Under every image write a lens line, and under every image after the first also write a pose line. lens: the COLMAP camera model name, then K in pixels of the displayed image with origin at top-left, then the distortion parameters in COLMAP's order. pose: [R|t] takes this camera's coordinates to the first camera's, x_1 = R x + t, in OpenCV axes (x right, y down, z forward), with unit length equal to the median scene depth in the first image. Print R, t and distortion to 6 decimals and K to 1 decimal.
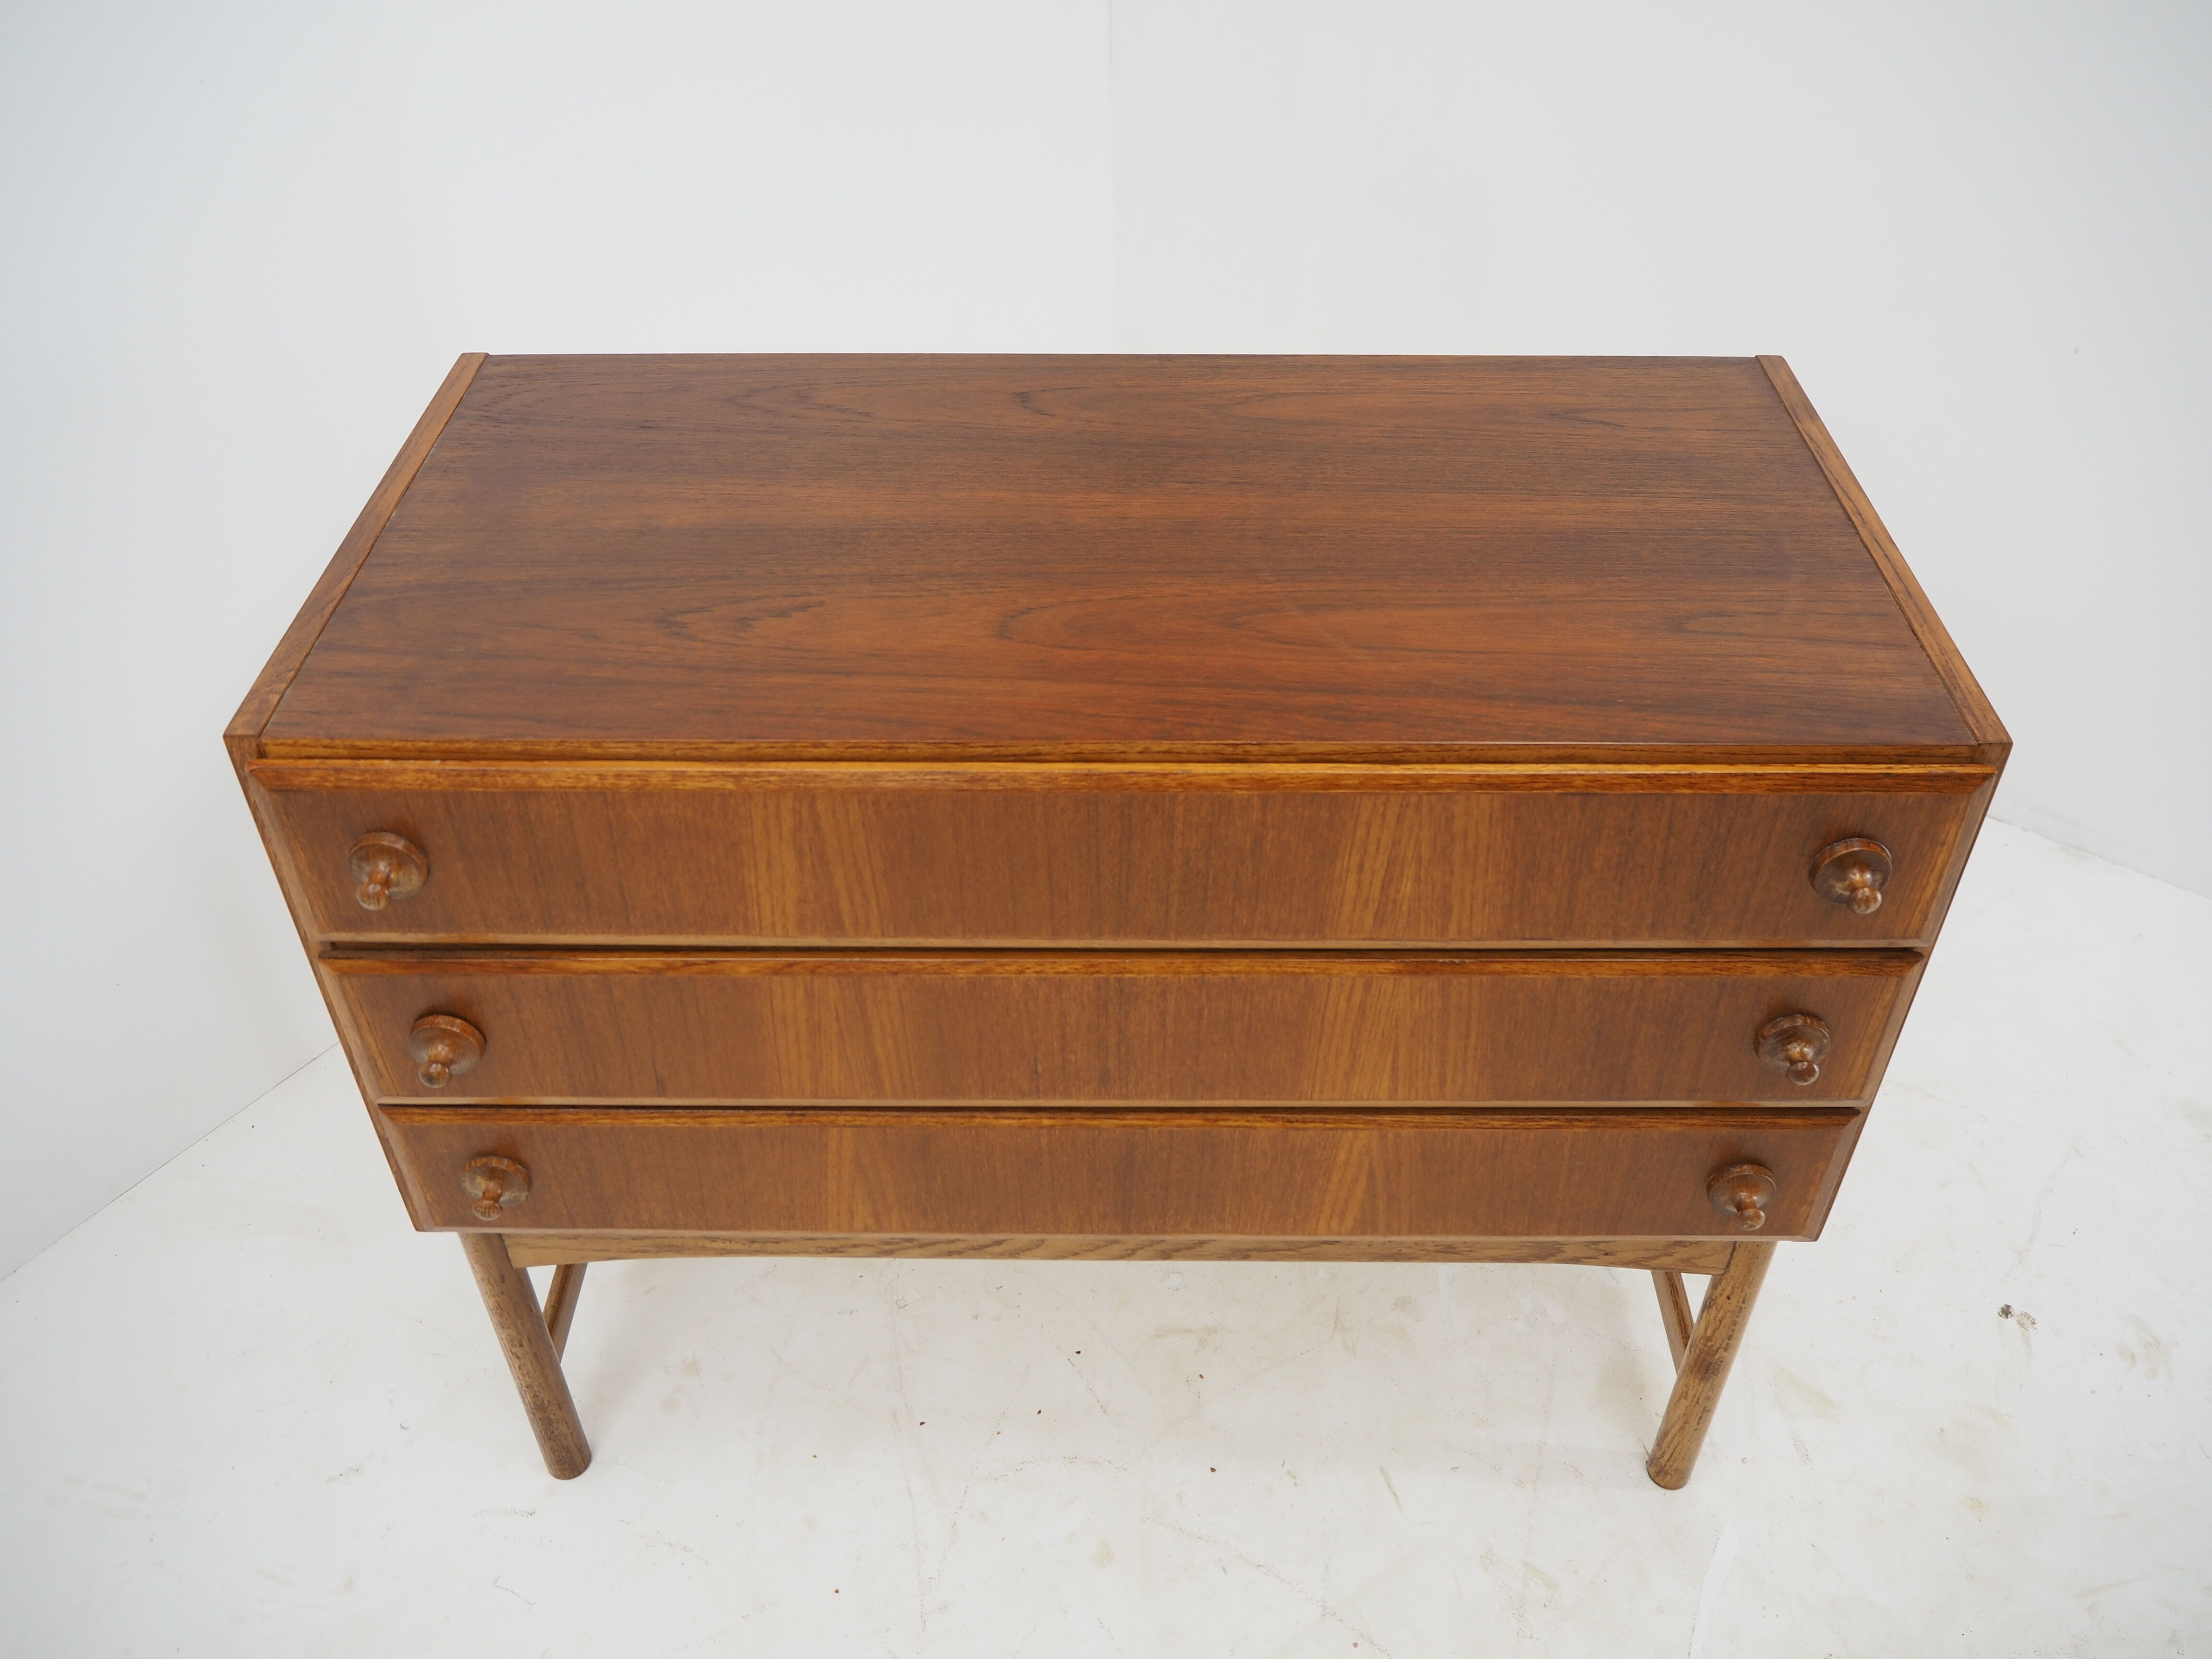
lens RADIAL K [[1844.1, 0, 1106.0], [0, 1844.1, 829.5], [0, 0, 1]] dist [-0.046532, -0.002371]
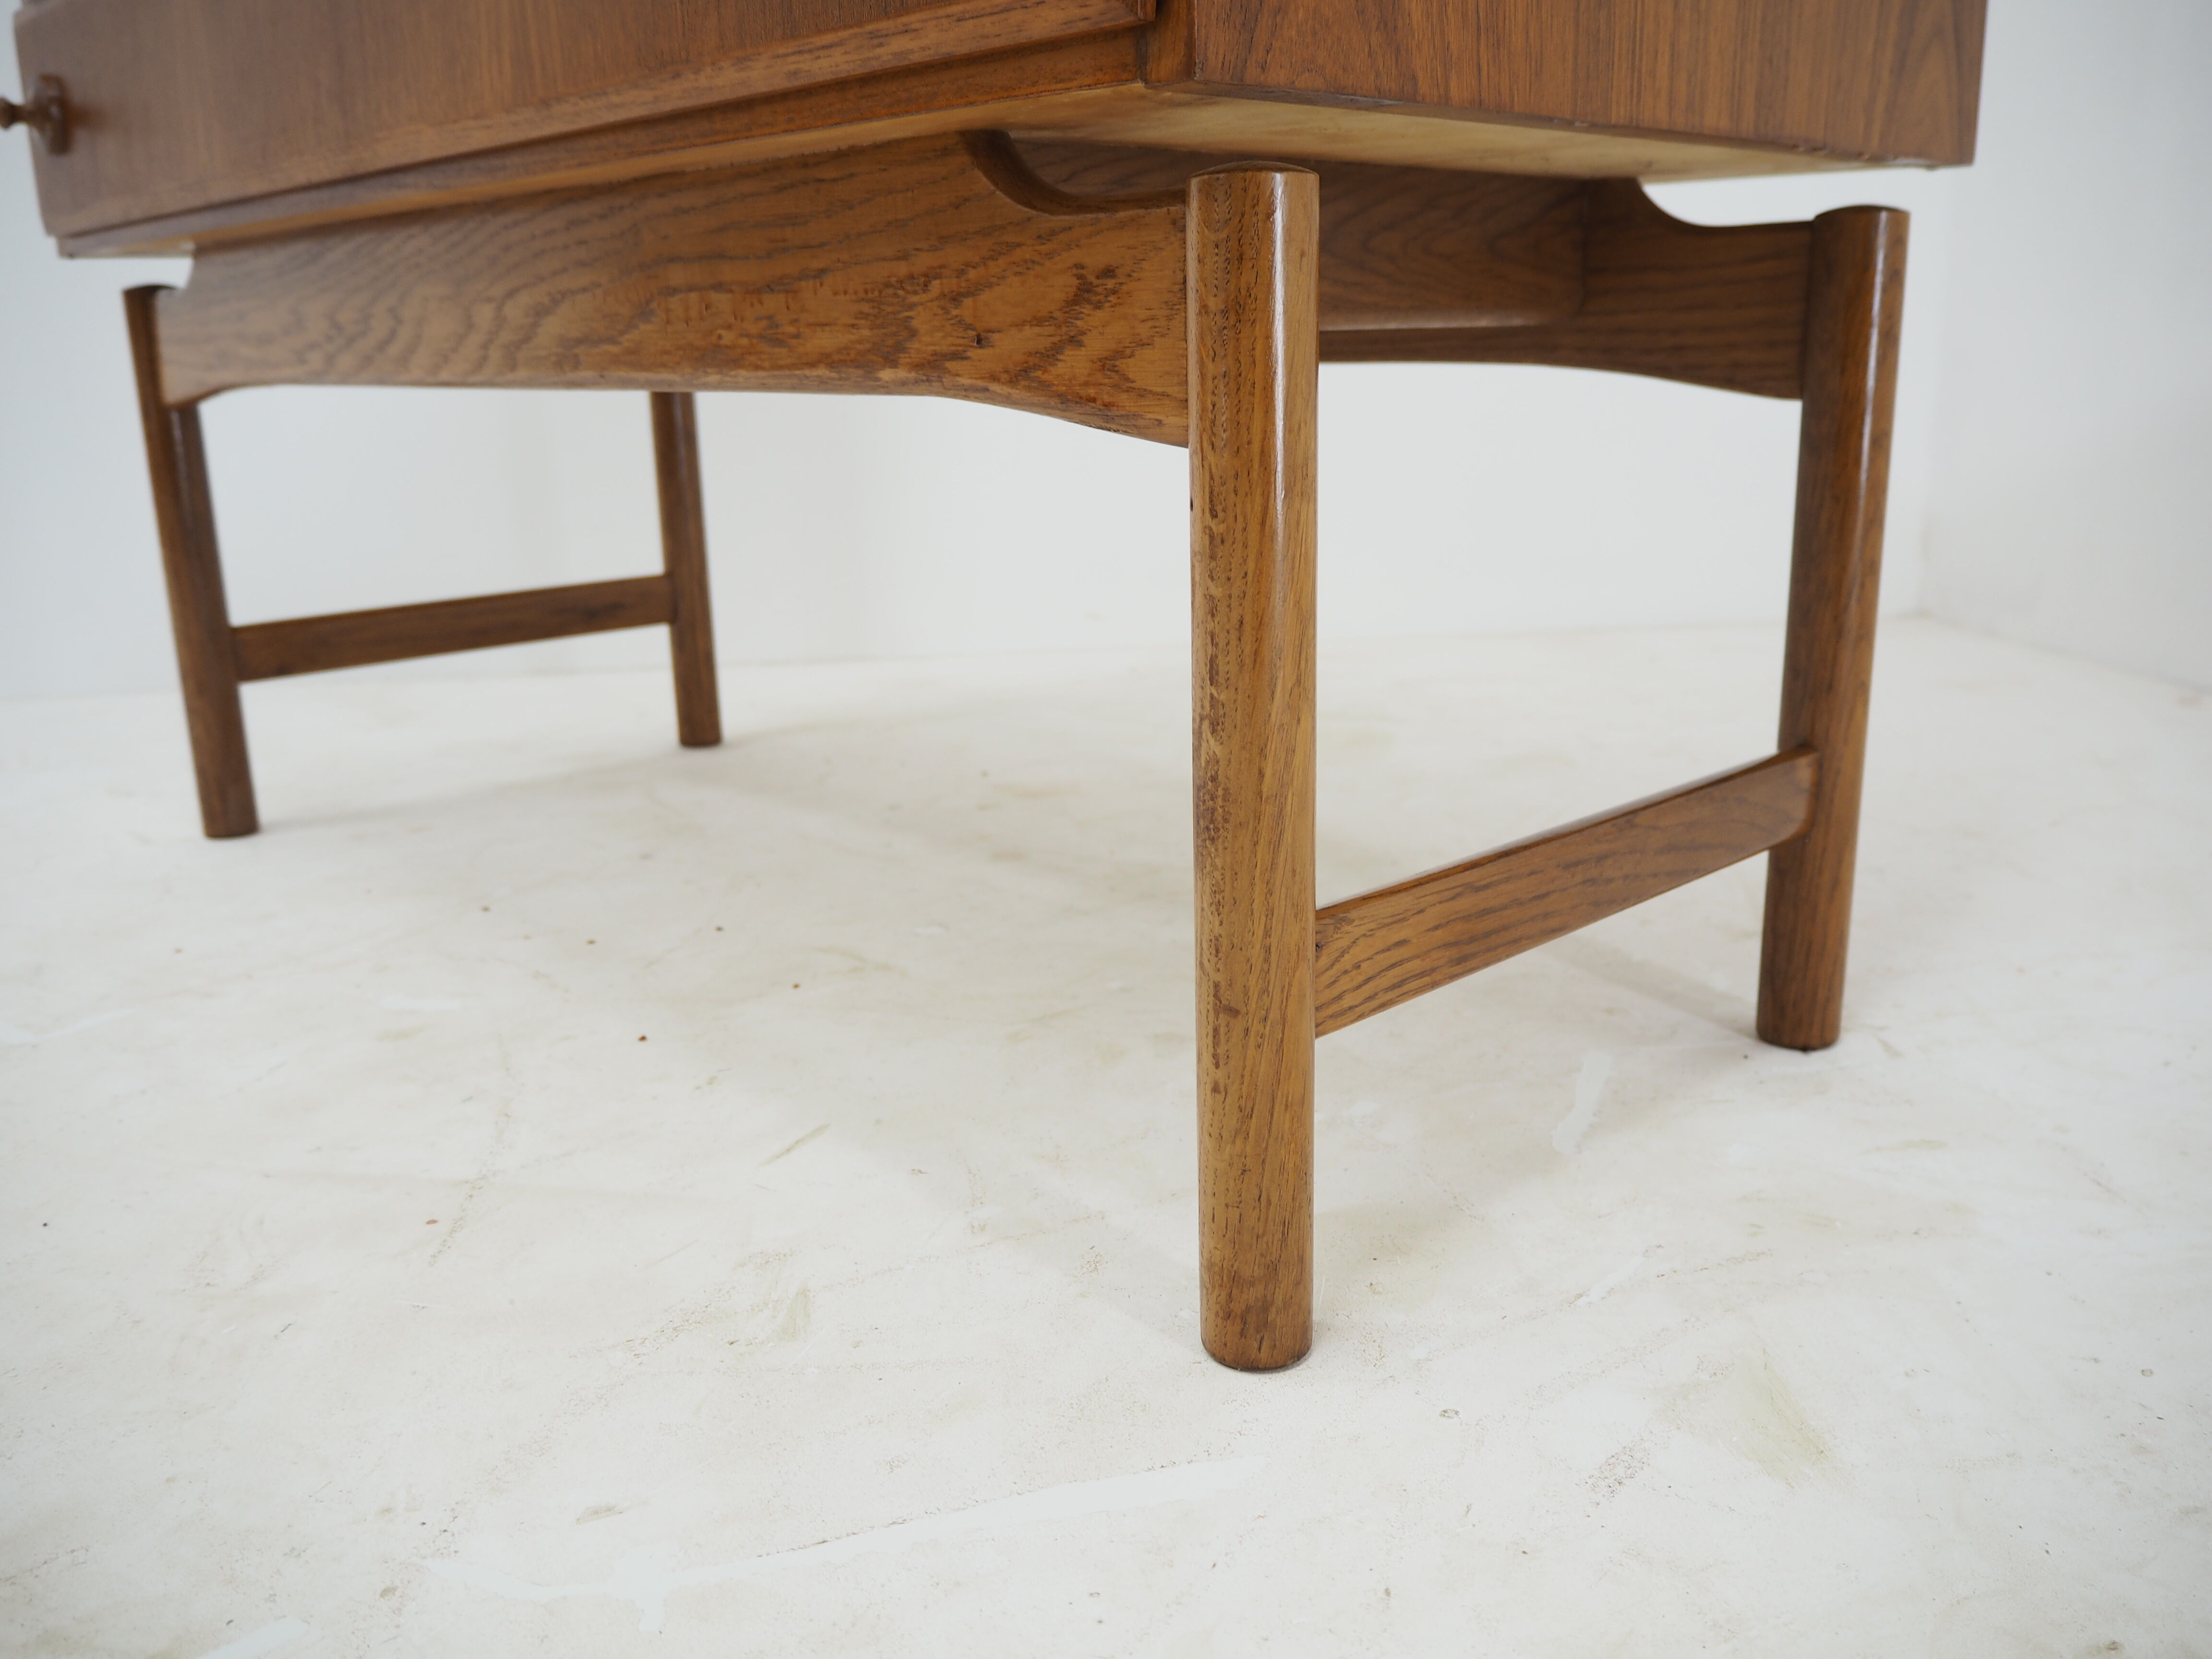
lens RADIAL K [[1854.6, 0, 1106.0], [0, 1854.6, 829.5], [0, 0, 1]] dist [-0.041187, -0.000621]
pose [[0.701632, 0.179392, -0.689588, 0.791129], [-0.444540, 0.866552, -0.226875, 0.536068], [0.556864, 0.465732, 0.687747, 0.992848]]
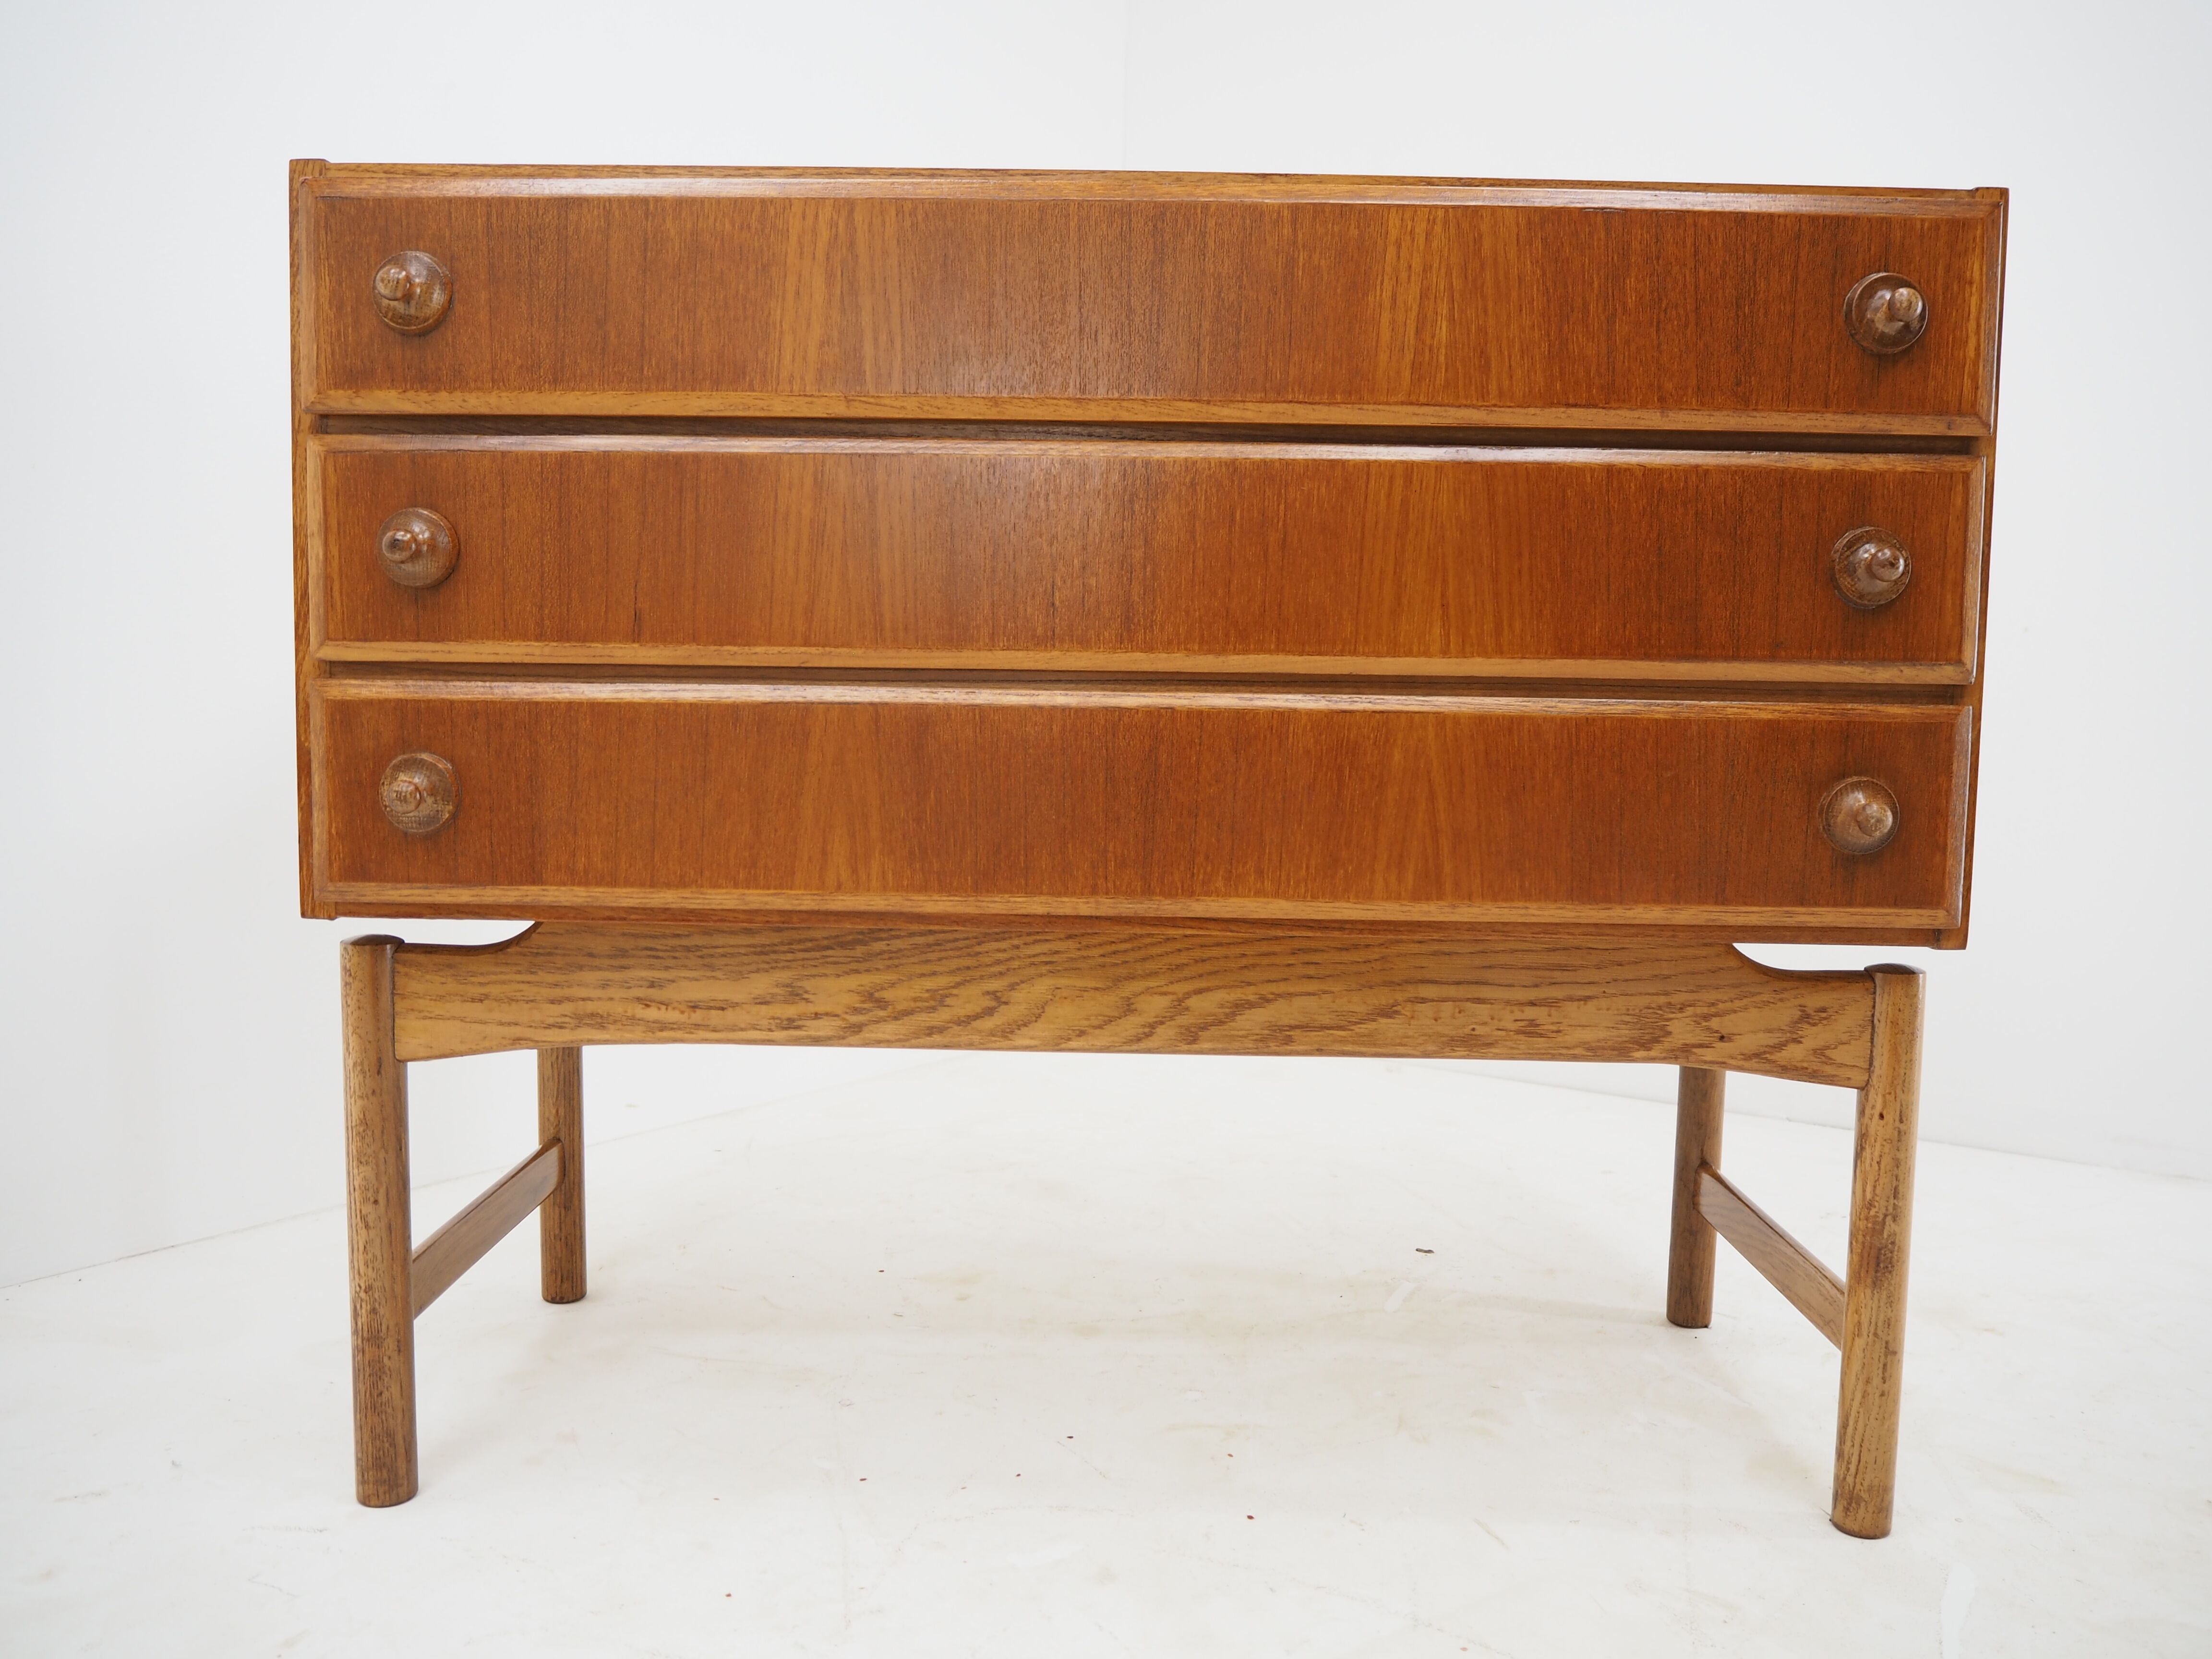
lens RADIAL K [[1854.6, 0, 1106.0], [0, 1854.6, 829.5], [0, 0, 1]] dist [-0.041187, -0.000621]
pose [[0.999738, 0.022559, 0.003896, -0.014166], [-0.016388, 0.824042, -0.566291, 0.811957], [-0.015986, 0.566079, 0.824196, 0.338525]]
